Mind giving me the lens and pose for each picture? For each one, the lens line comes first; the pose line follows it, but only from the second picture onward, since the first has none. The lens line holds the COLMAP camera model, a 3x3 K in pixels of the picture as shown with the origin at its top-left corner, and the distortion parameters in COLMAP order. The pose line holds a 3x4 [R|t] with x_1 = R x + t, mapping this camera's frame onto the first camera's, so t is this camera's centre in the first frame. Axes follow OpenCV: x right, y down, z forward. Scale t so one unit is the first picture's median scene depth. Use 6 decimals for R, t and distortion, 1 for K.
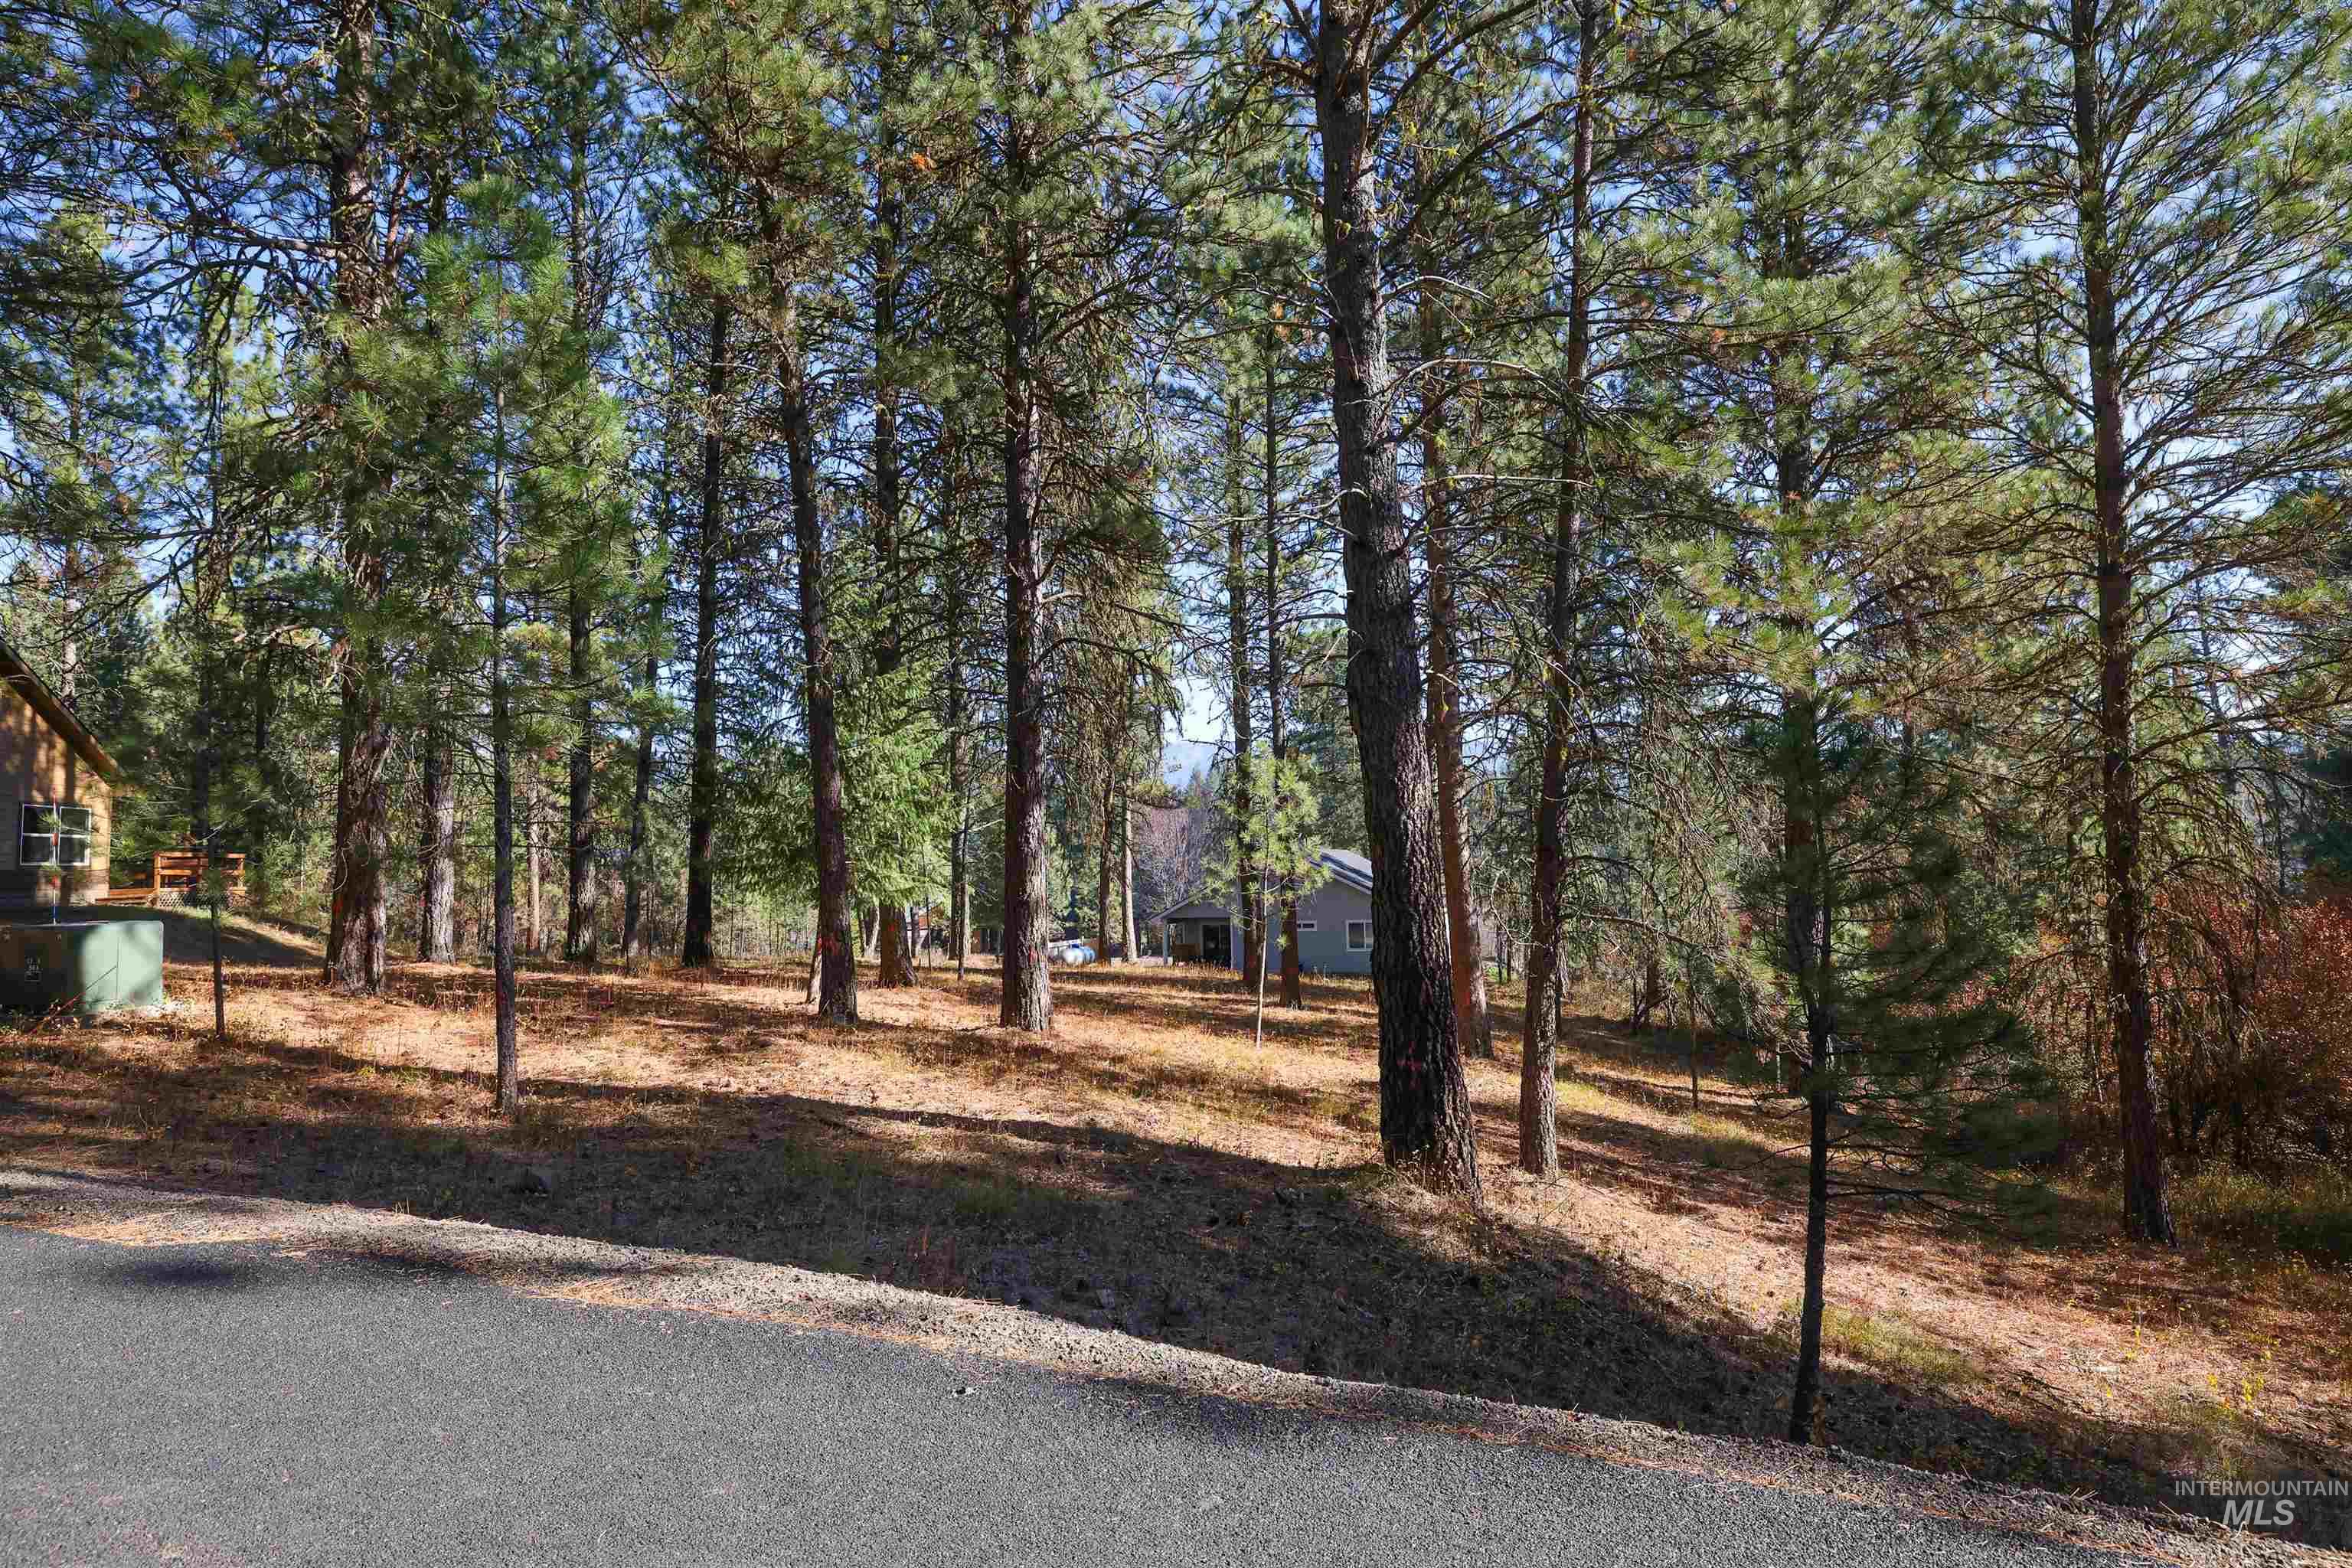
lens RADIAL K [[1238.3, 0, 1173.0], [0, 1238.3, 791.8], [0, 0, 1]] dist [-0.004587, -0.001780]
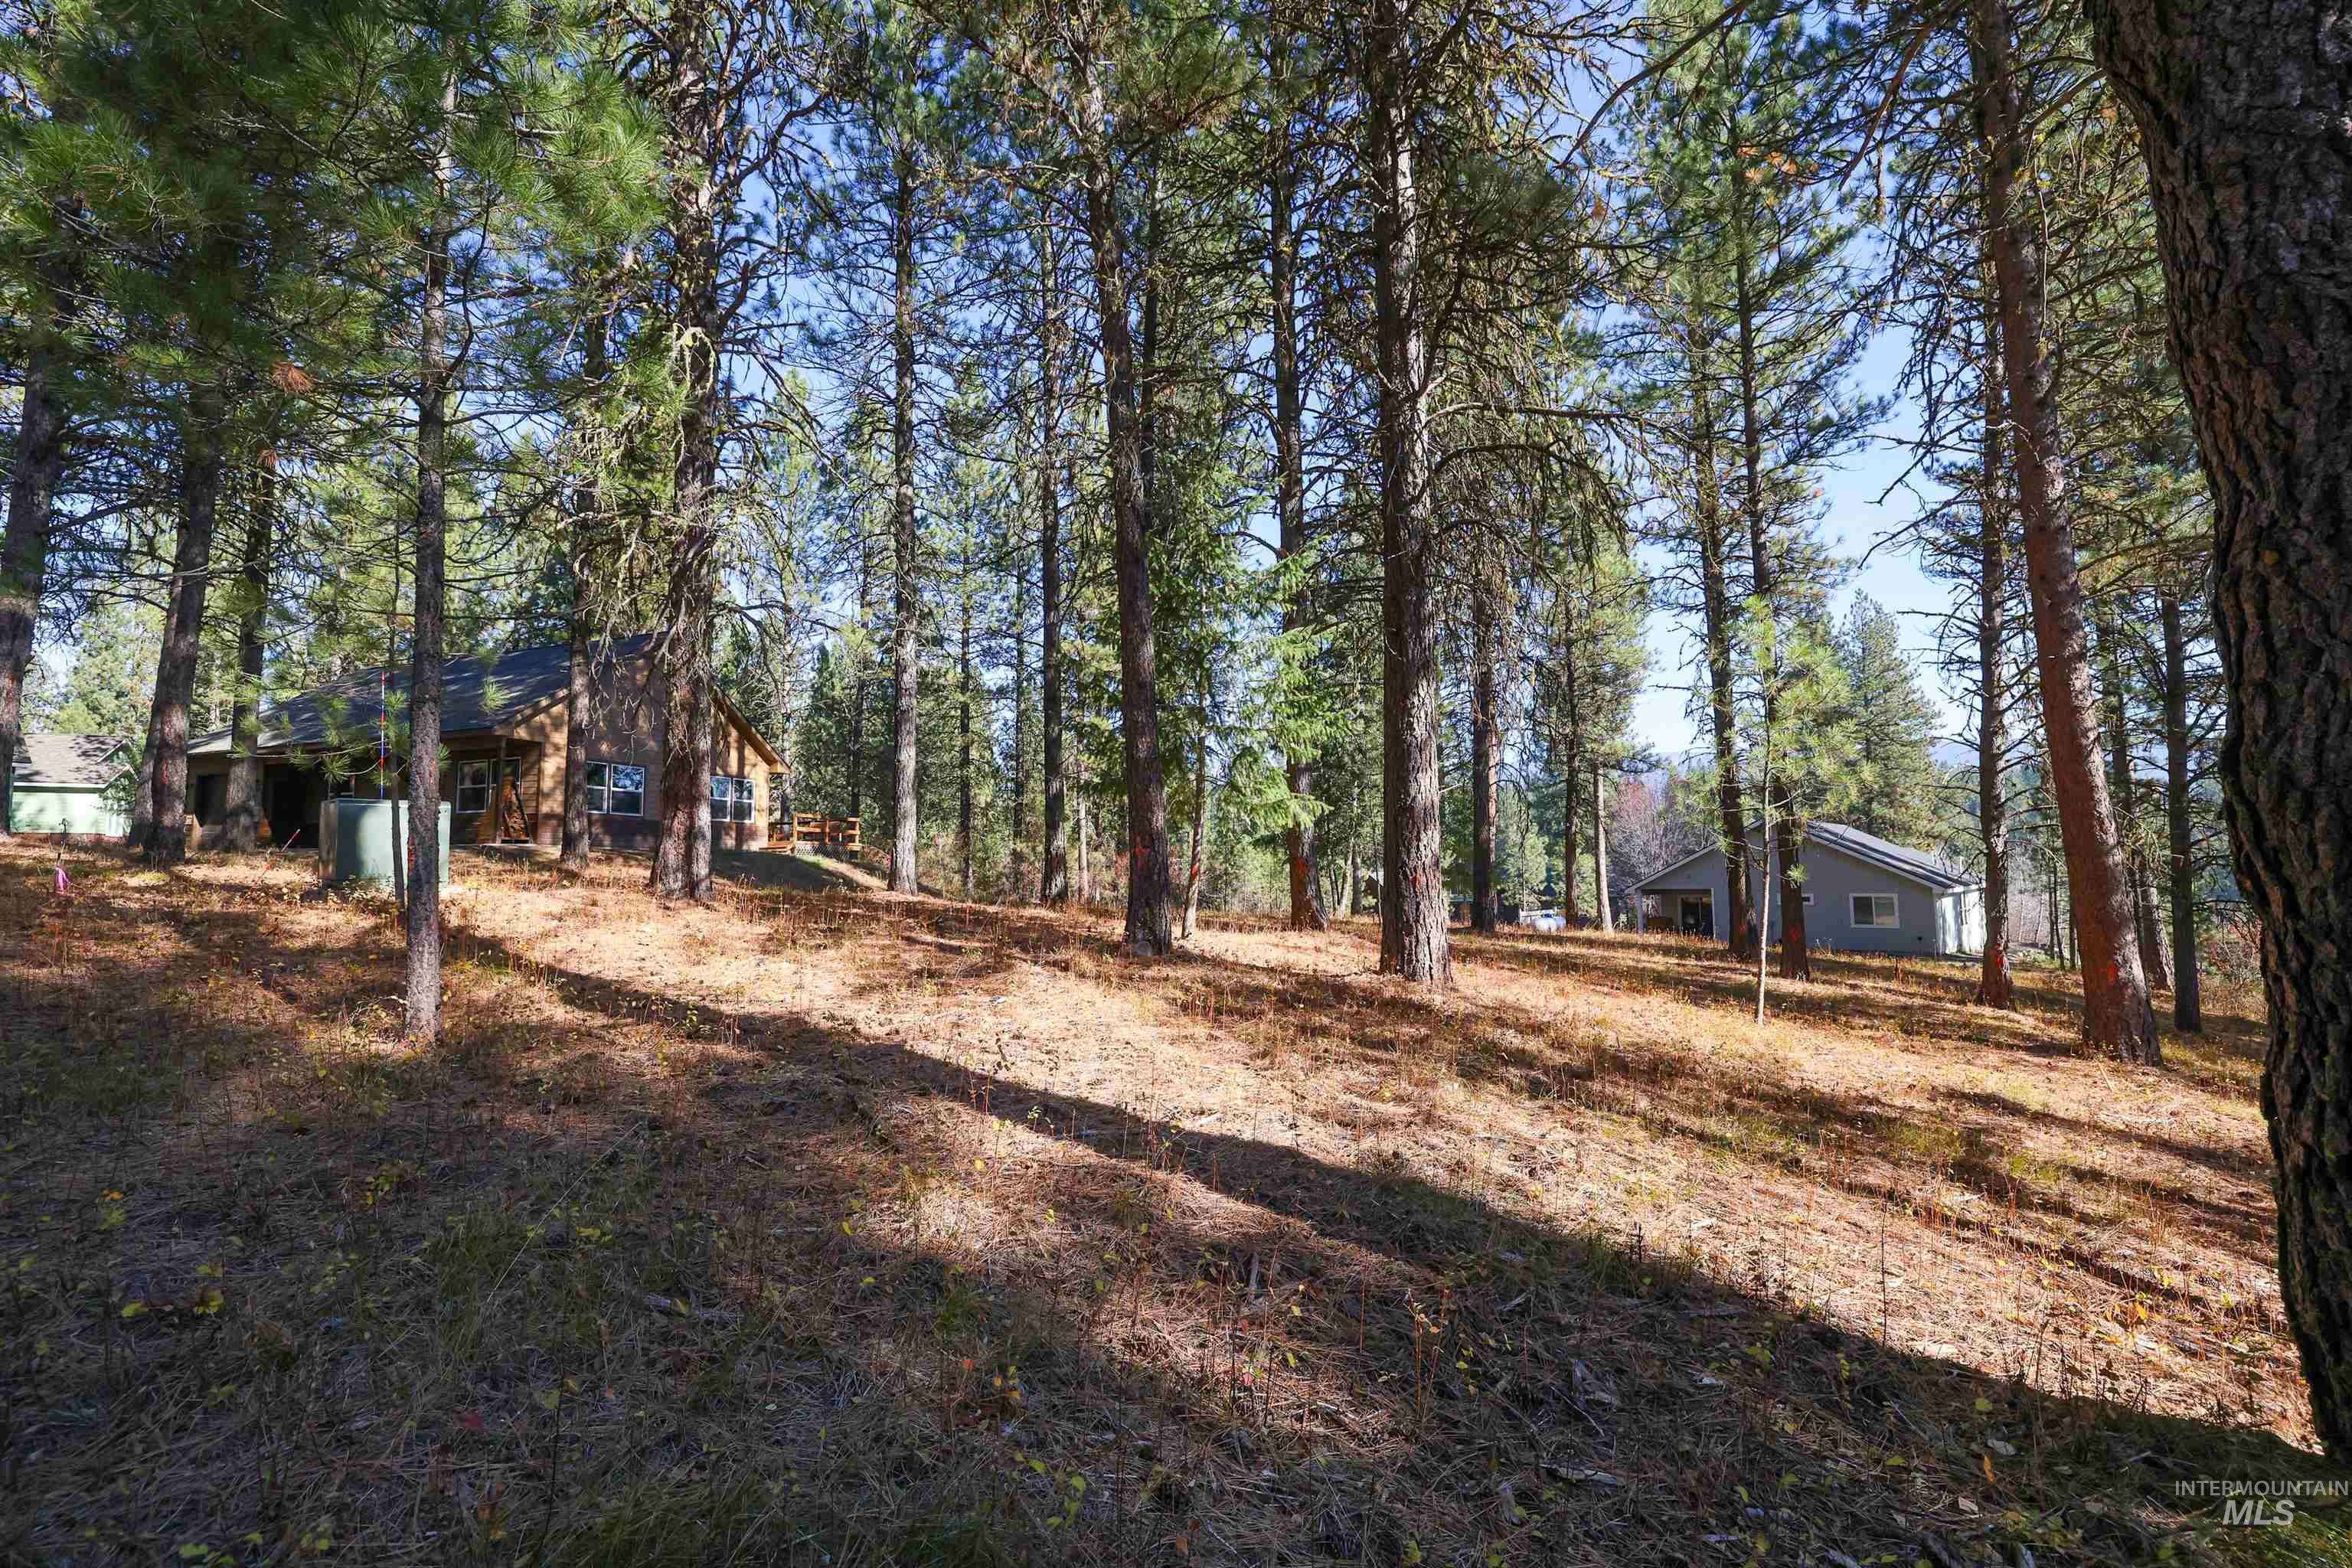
lens RADIAL K [[1029.2, 0, 1179.9], [0, 1029.2, 768.6], [0, 0, 1]] dist [-0.025974, 0.014049]
pose [[0.908967, -0.027395, -0.415966, 0.007995], [0.018584, 0.999509, -0.025218, 0.042587], [0.416453, 0.015192, 0.909030, 0.205072]]
